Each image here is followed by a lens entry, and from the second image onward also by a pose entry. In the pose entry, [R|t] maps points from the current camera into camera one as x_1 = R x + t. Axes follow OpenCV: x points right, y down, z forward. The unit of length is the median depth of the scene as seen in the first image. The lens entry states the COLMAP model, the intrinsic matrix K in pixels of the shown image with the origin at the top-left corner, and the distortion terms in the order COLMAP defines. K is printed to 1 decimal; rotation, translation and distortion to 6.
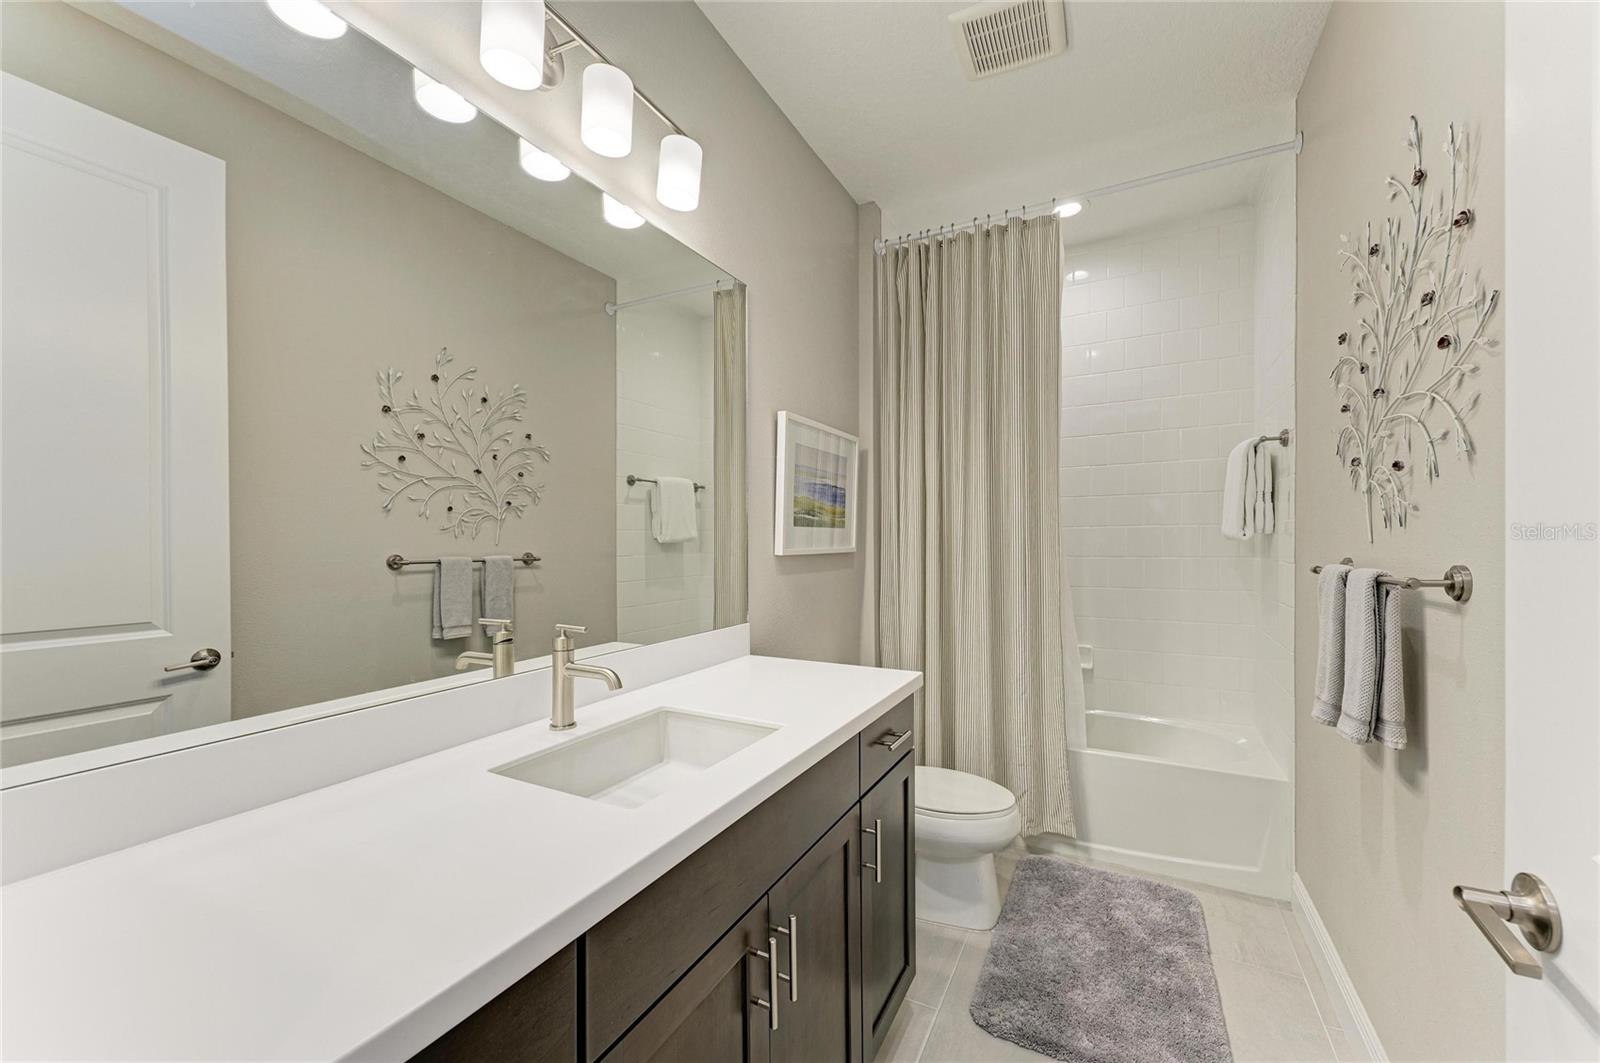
lens RADIAL K [[639.3, 0, 807.8], [0, 639.3, 543.5], [0, 0, 1]] dist [0.015912, -0.000124]
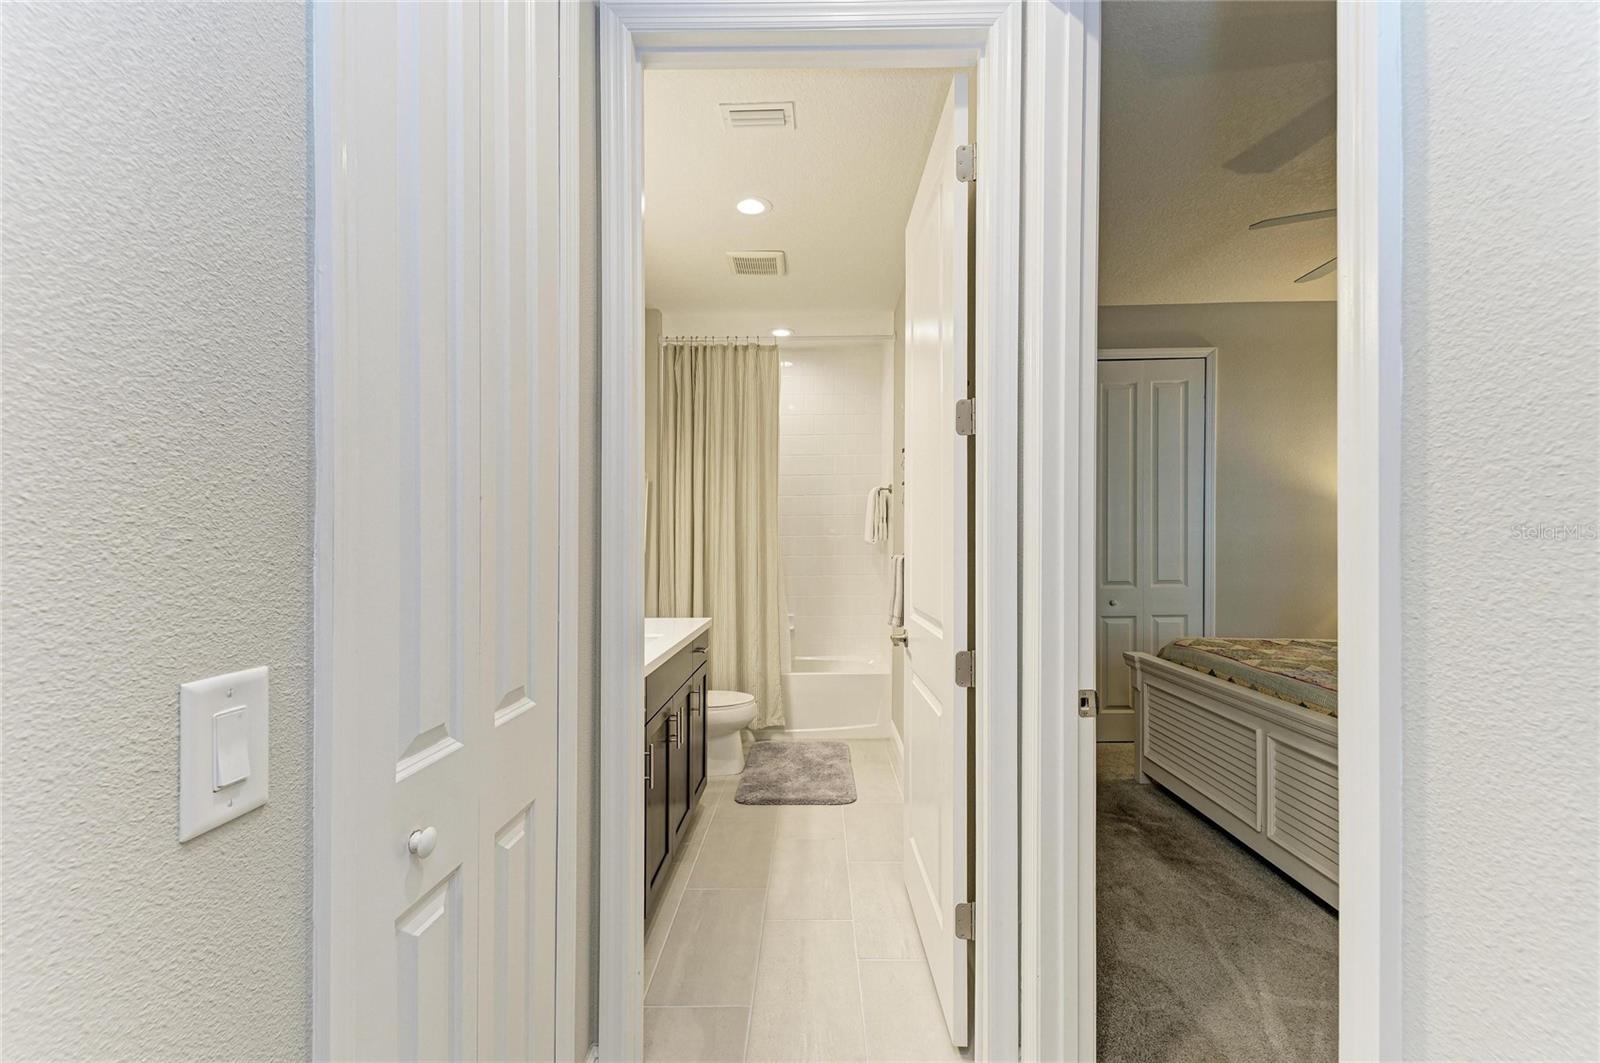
lens RADIAL K [[639.3, 0, 807.8], [0, 639.3, 543.5], [0, 0, 1]] dist [0.015912, -0.000124]
pose [[0.901692, 0.006816, 0.432324, -0.243502], [-0.006532, 0.999976, -0.002143, -0.003203], [-0.432329, -0.000892, 0.901716, -0.504652]]
